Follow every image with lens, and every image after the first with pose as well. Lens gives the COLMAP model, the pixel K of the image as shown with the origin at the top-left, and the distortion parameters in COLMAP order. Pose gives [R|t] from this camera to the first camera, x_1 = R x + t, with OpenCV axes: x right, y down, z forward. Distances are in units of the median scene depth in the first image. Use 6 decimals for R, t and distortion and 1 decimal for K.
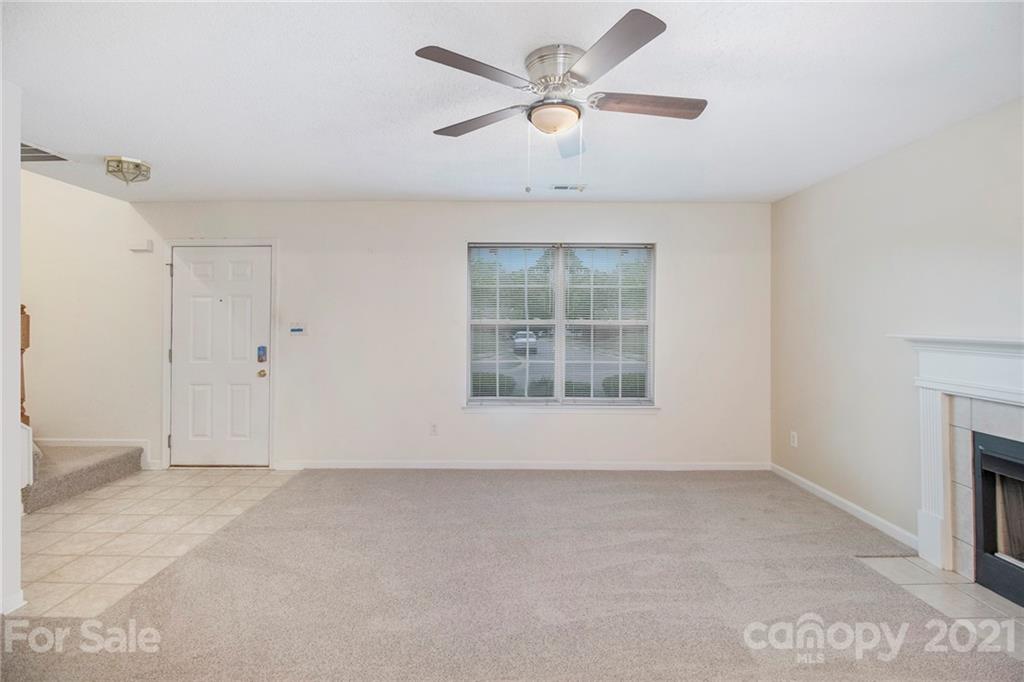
lens RADIAL K [[498.5, 0, 510.8], [0, 498.5, 330.6], [0, 0, 1]] dist [0.000831, -0.012199]
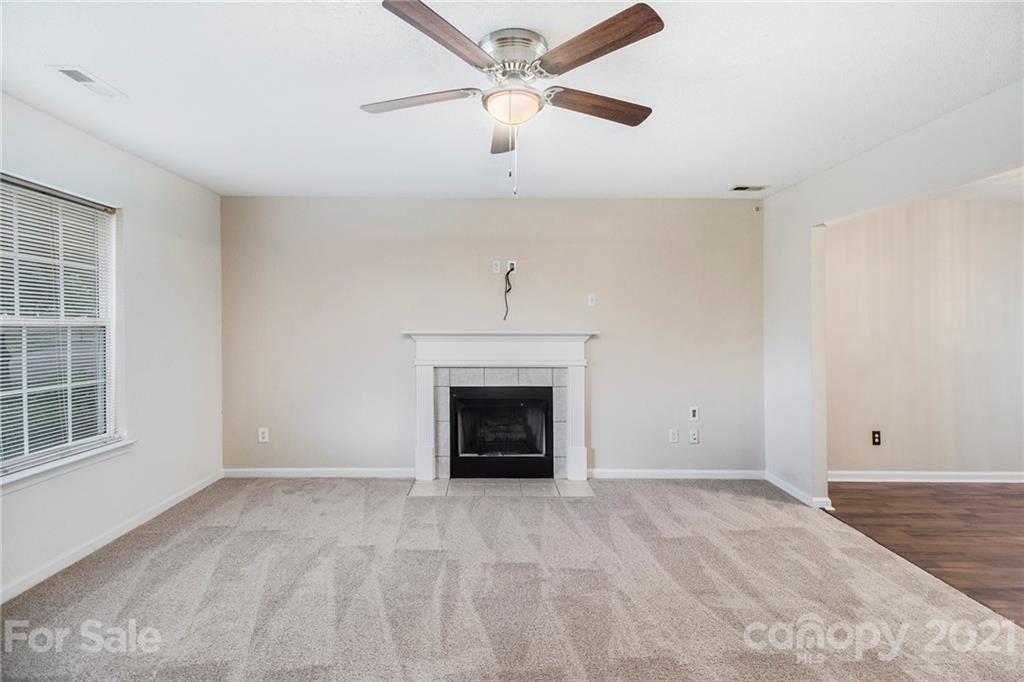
lens RADIAL K [[467.3, 0, 495.4], [0, 467.3, 321.4], [0, 0, 1]] dist [-0.000476, -0.000151]
pose [[0.007378, 0.000381, 0.999973, -0.436943], [0.013367, 0.999911, -0.000480, -0.009701], [-0.999883, 0.013371, 0.007372, 0.572166]]
